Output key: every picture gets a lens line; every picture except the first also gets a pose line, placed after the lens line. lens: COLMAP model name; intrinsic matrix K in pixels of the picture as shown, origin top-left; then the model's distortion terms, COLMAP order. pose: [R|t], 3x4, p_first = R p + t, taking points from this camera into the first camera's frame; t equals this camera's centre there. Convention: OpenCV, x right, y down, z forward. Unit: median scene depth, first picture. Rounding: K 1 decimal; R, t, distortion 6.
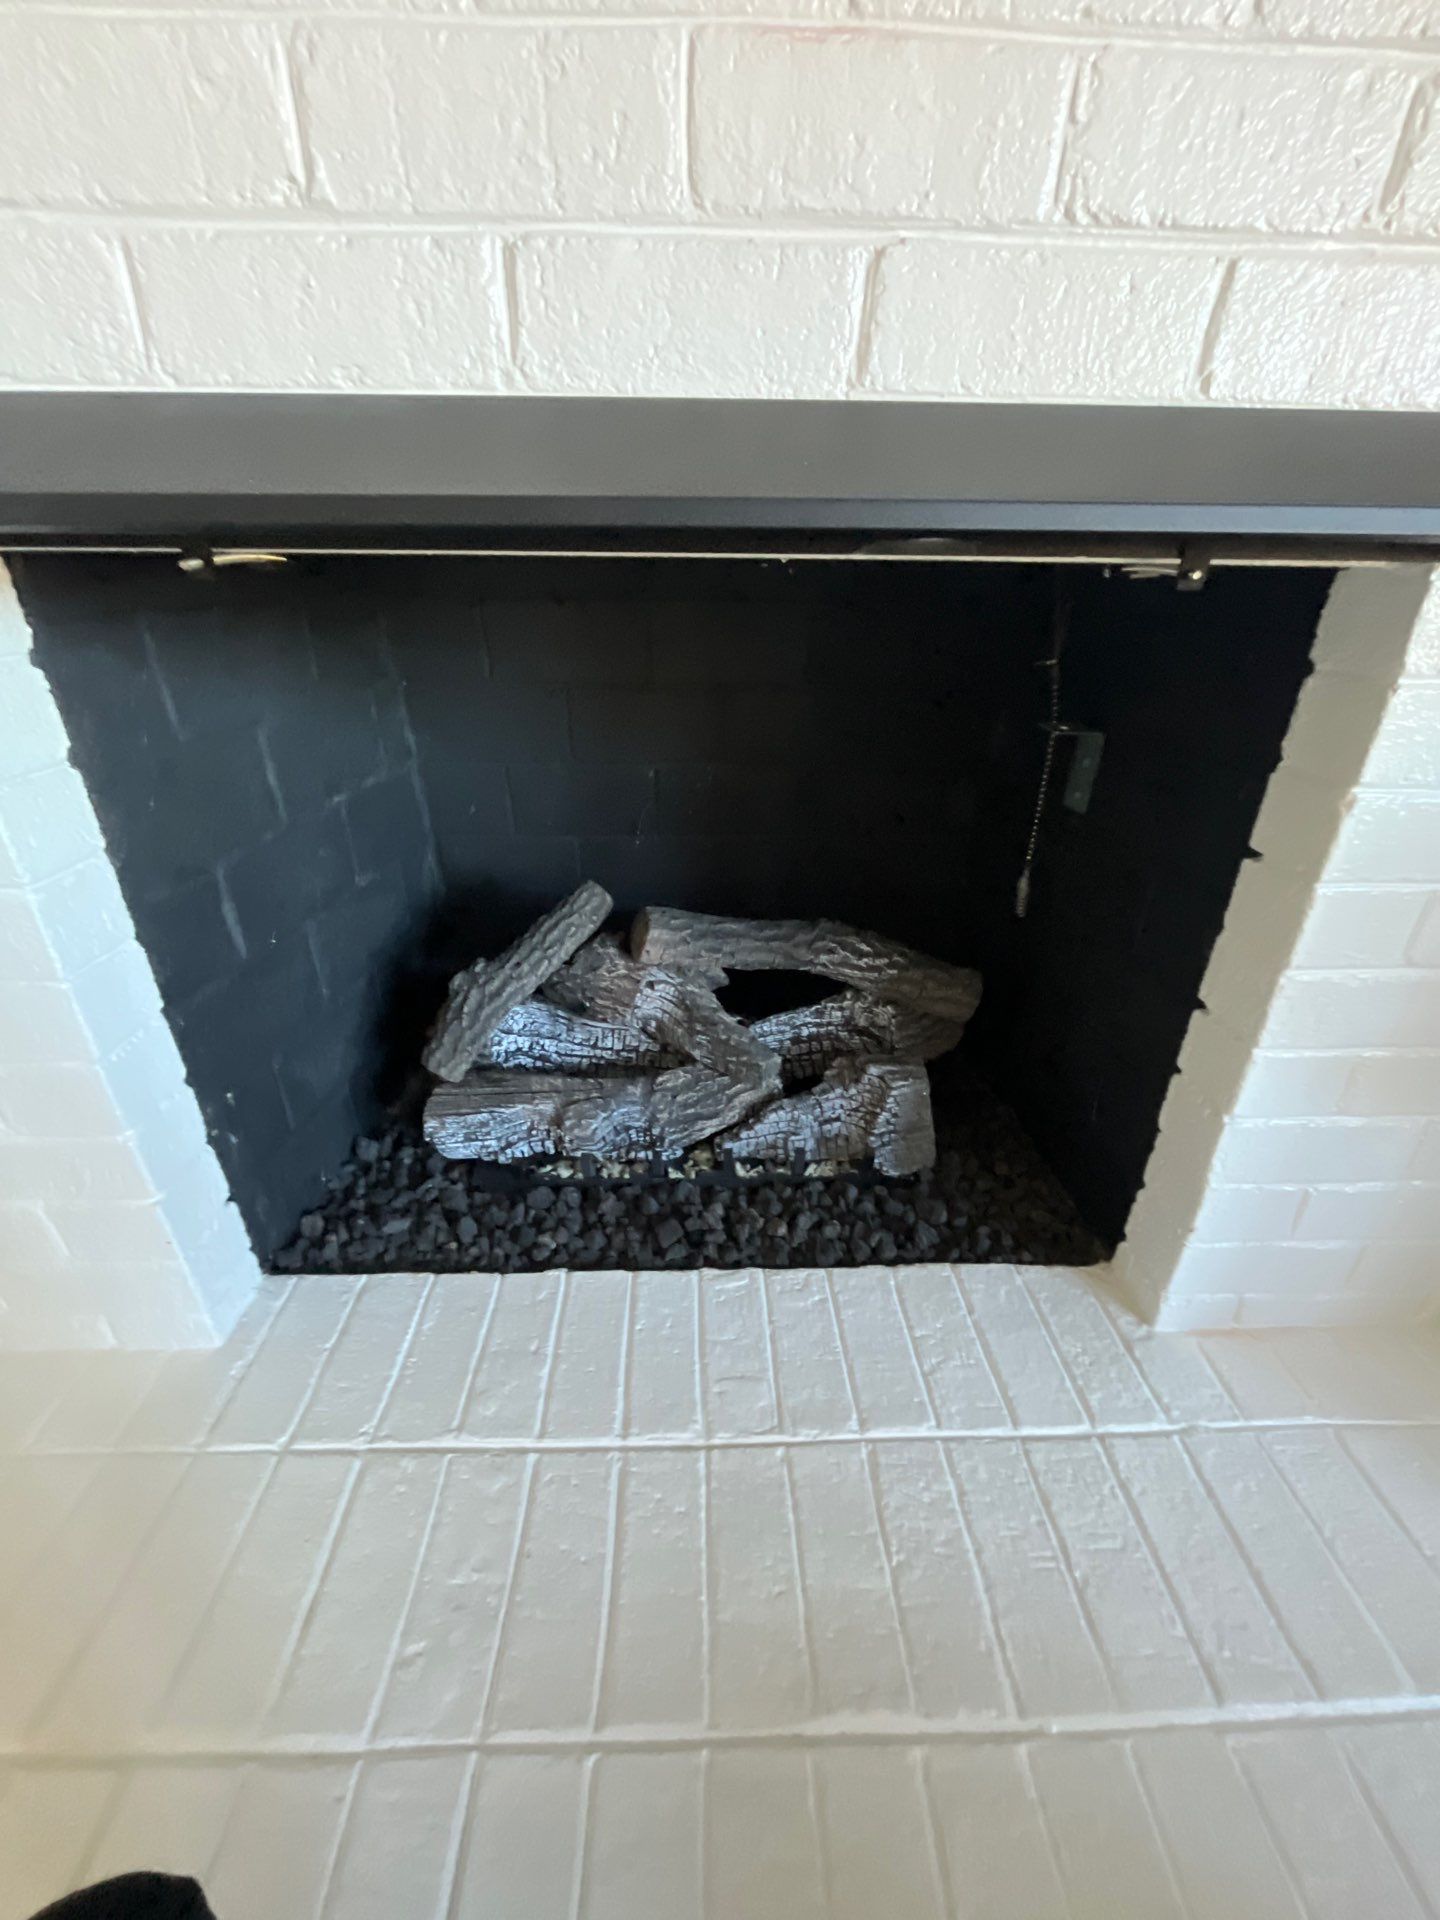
lens RADIAL K [[770.8, 0, 721.5], [0, 770.8, 951.4], [0, 0, 1]] dist [-0.003051, -0.000468]
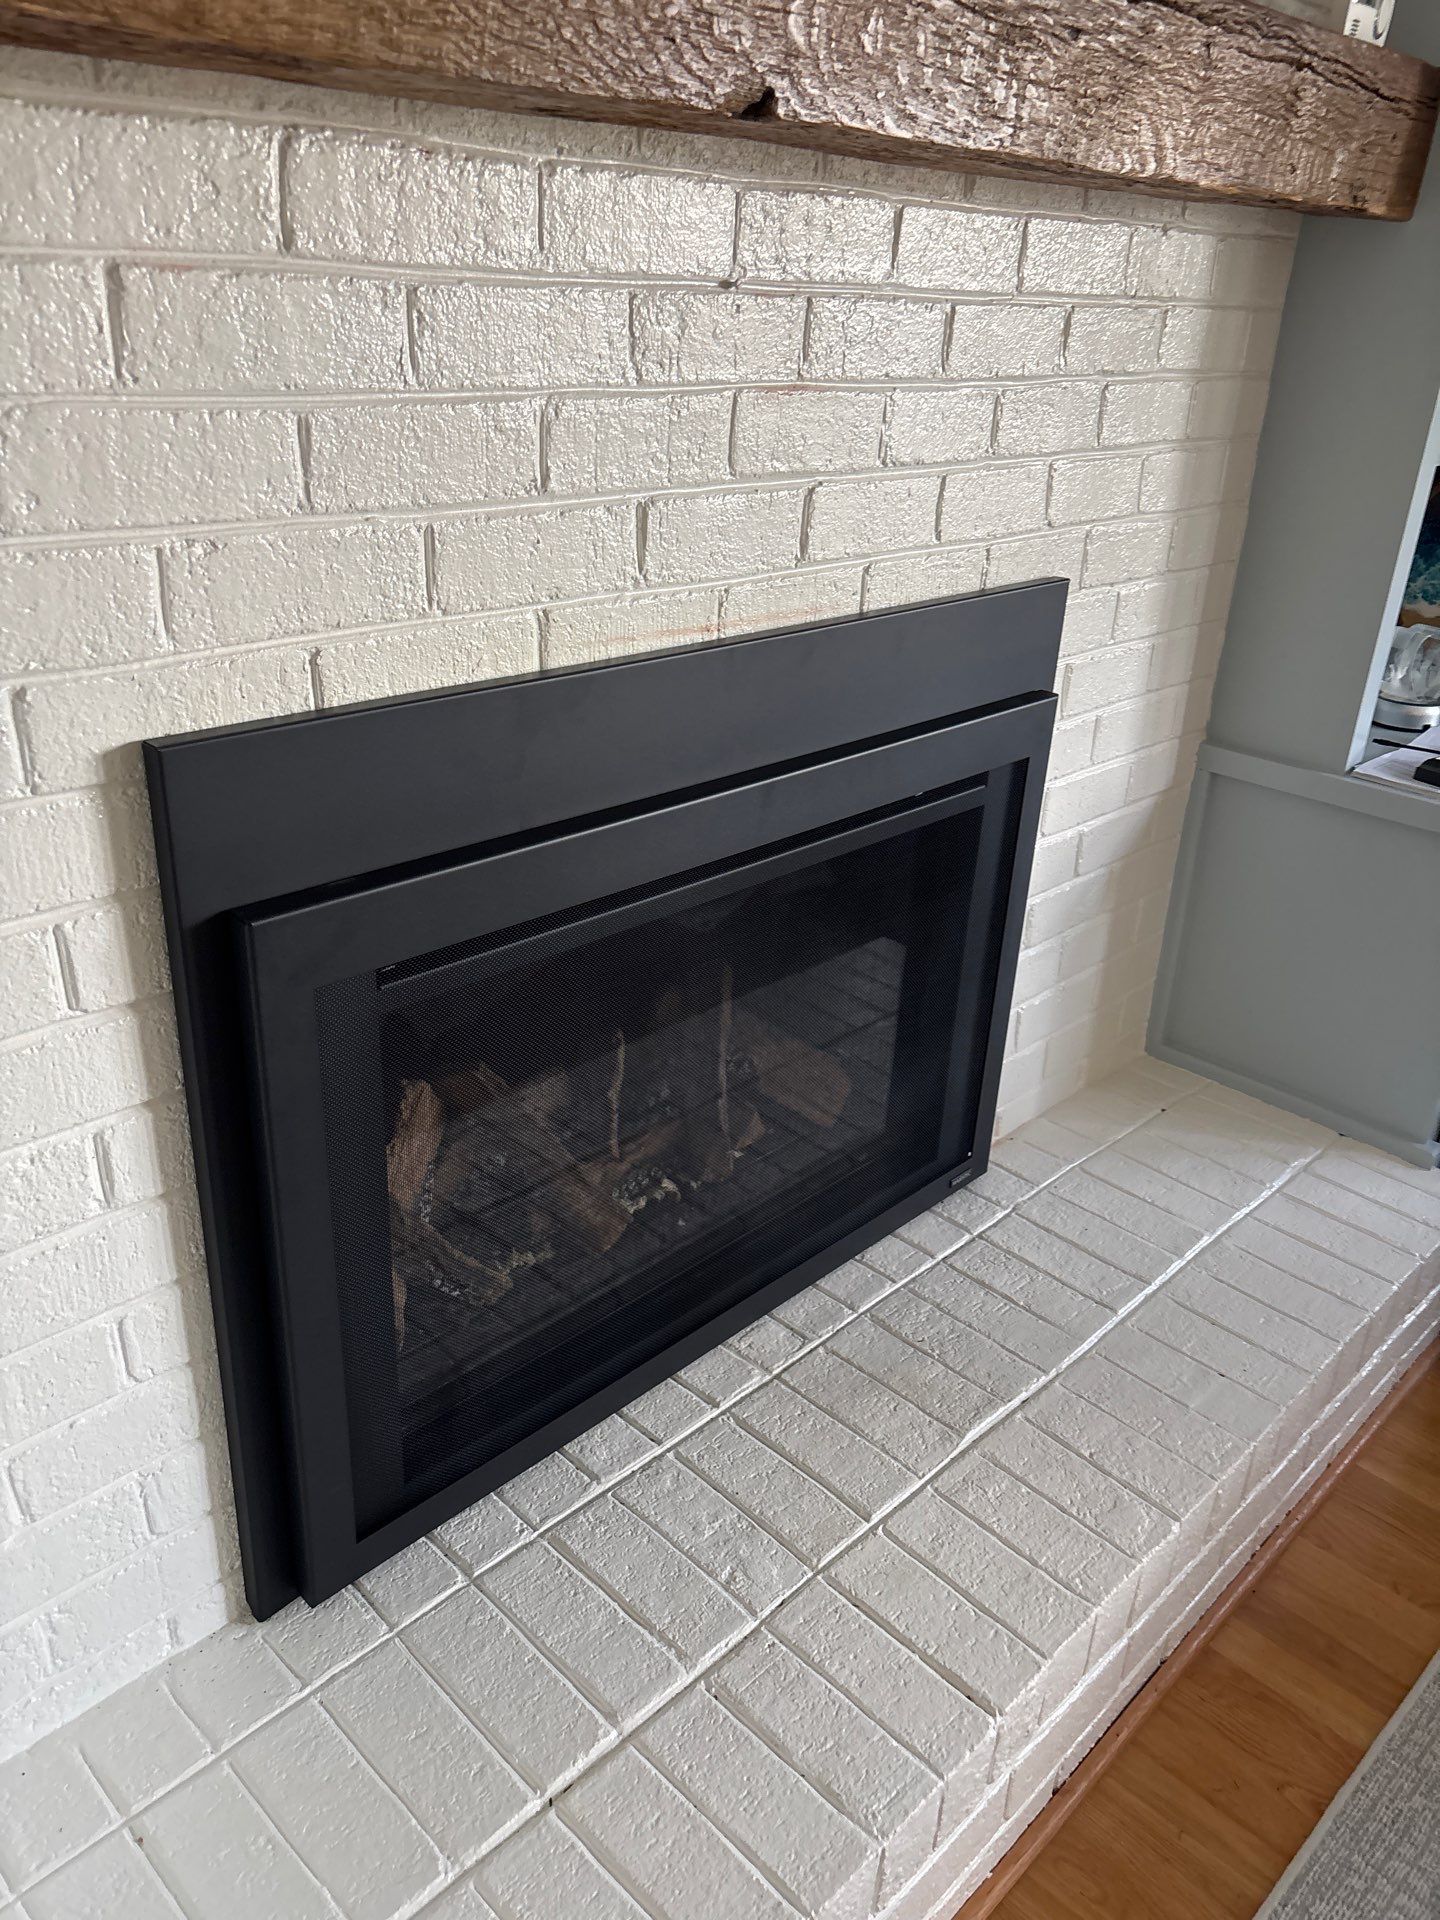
lens RADIAL K [[1431.3, 0, 728.3], [0, 1431.3, 940.7], [0, 0, 1]] dist [0.029251, -0.037152]
pose [[0.722529, -0.266622, 0.637859, -1.022249], [0.274186, 0.957489, 0.089644, -0.152646], [-0.634644, 0.110122, 0.764918, -0.536474]]
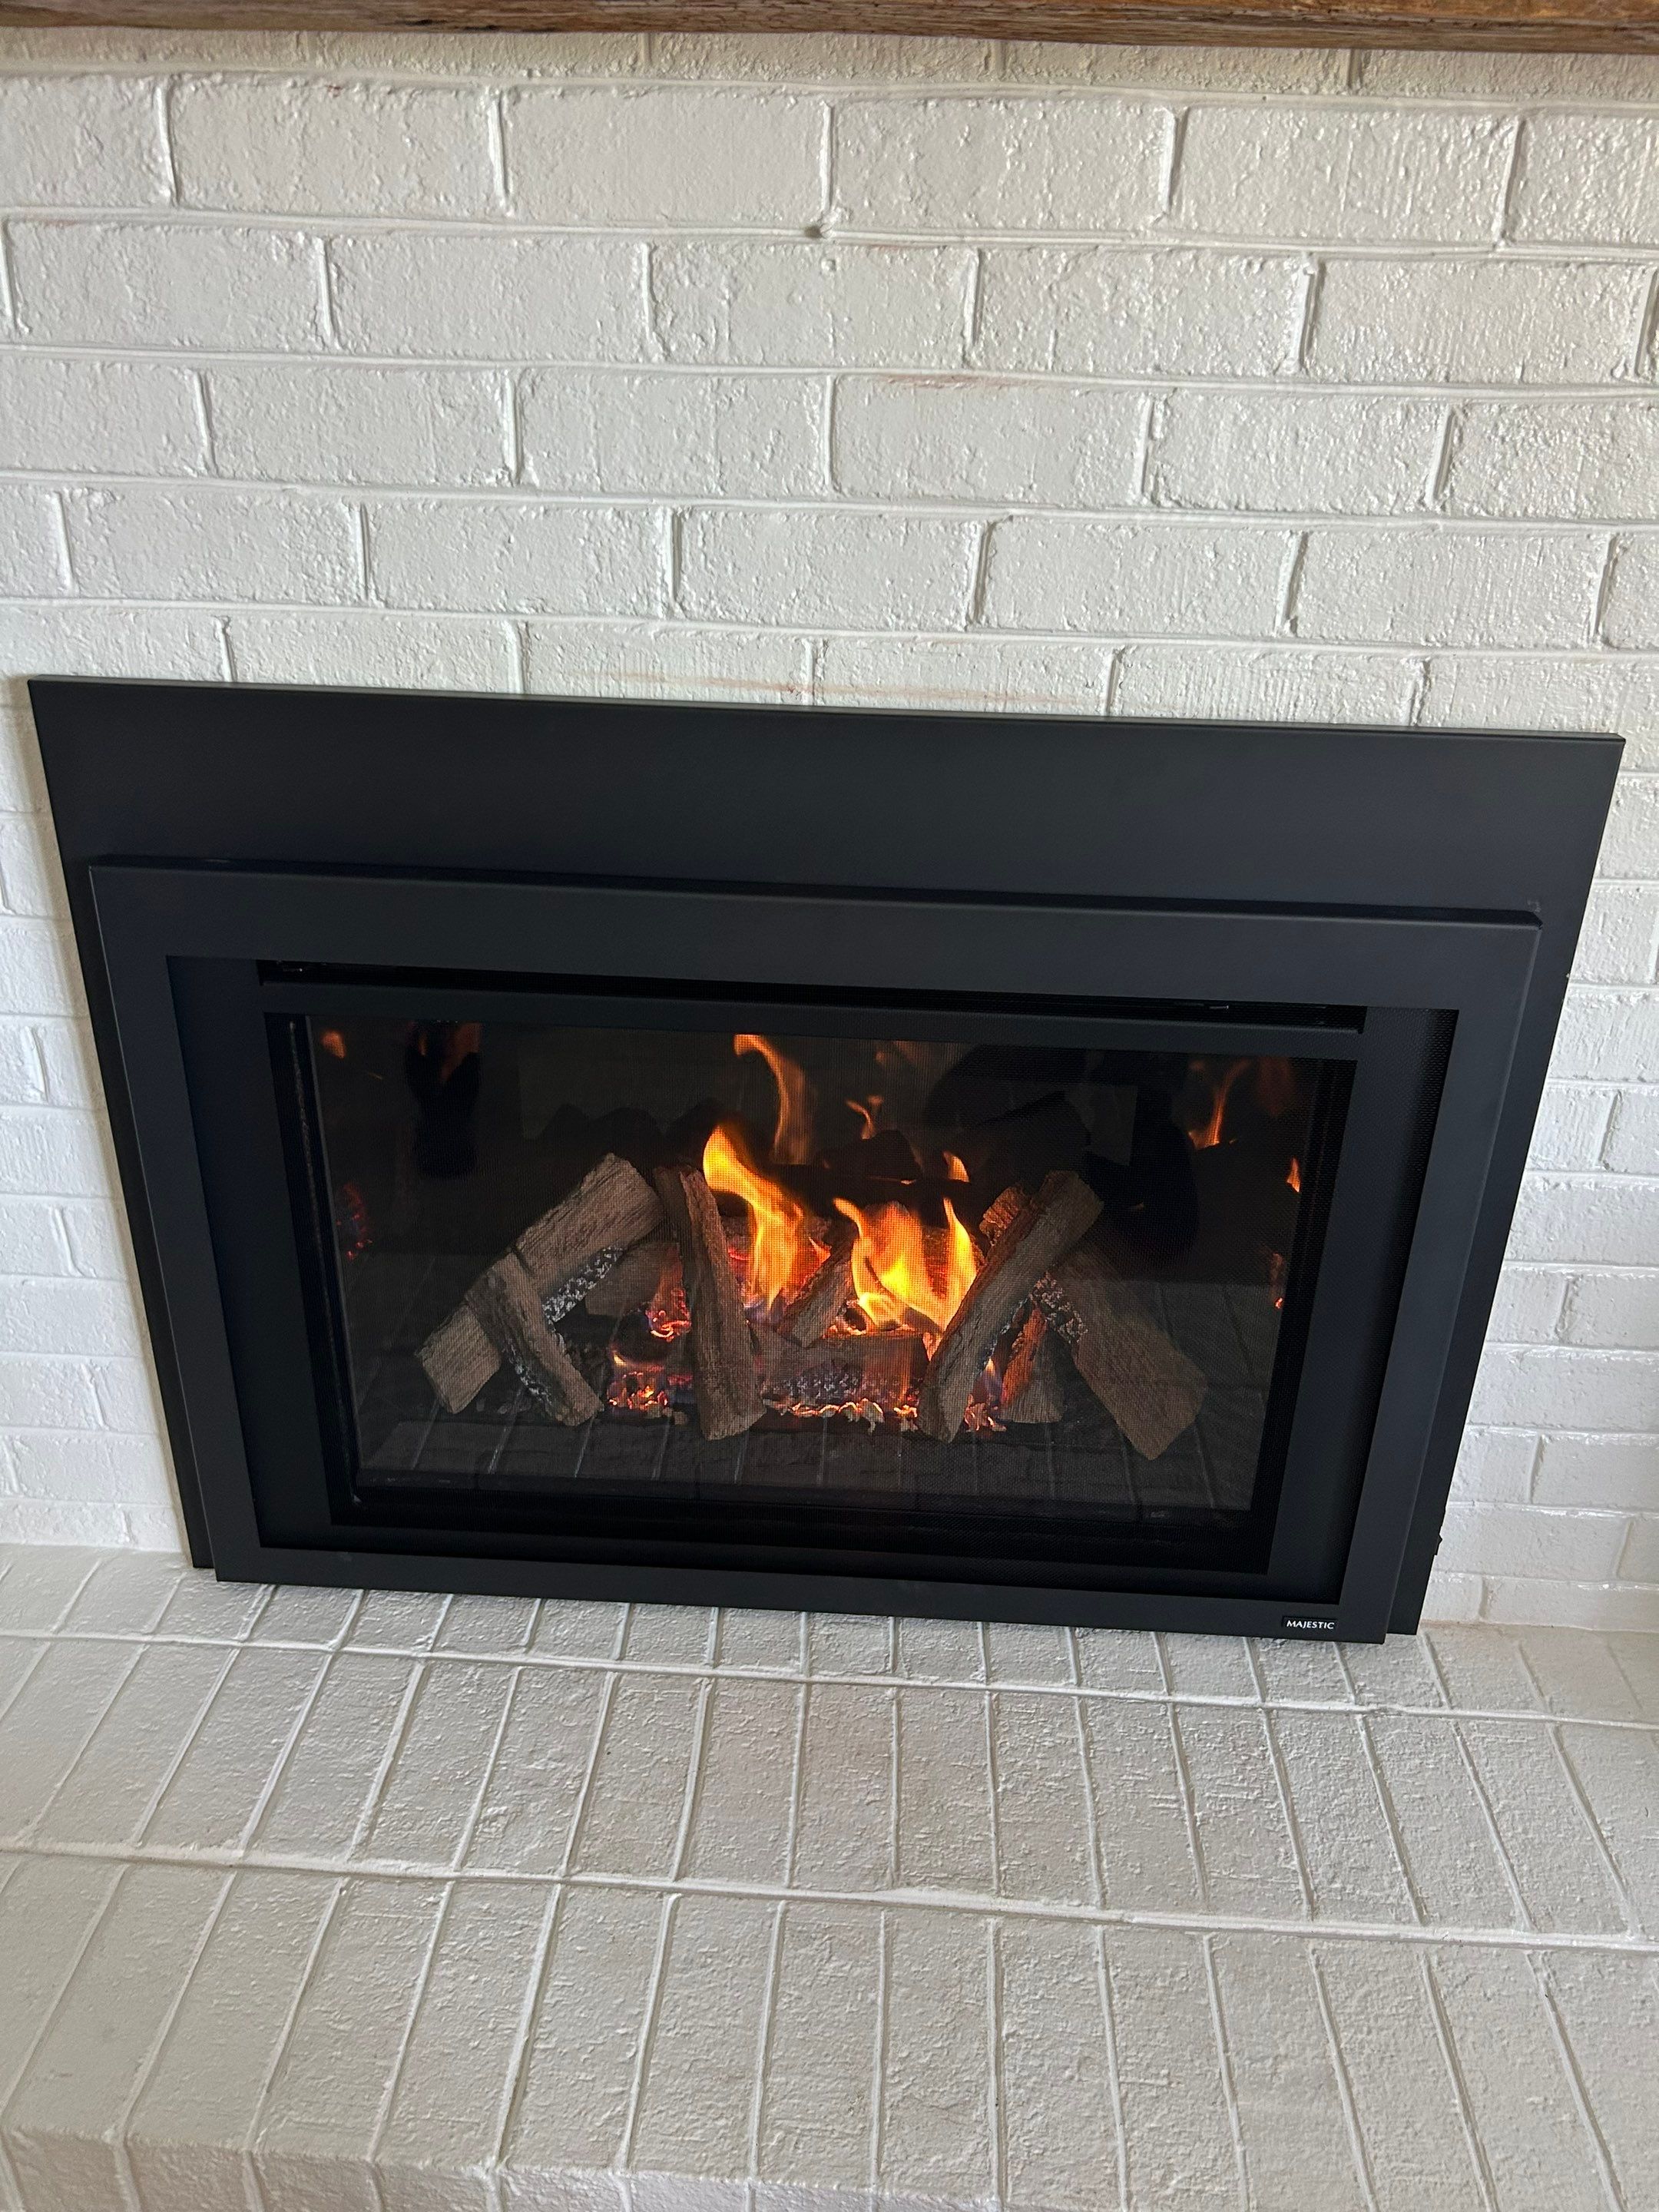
lens RADIAL K [[1648.9, 0, 839.1], [0, 1648.9, 1083.8], [0, 0, 1]] dist [0.029251, -0.037152]
pose [[0.996822, 0.047954, -0.063610, 0.084662], [-0.049141, 0.998643, -0.017223, -0.004404], [0.062698, 0.020294, 0.997826, -0.725212]]
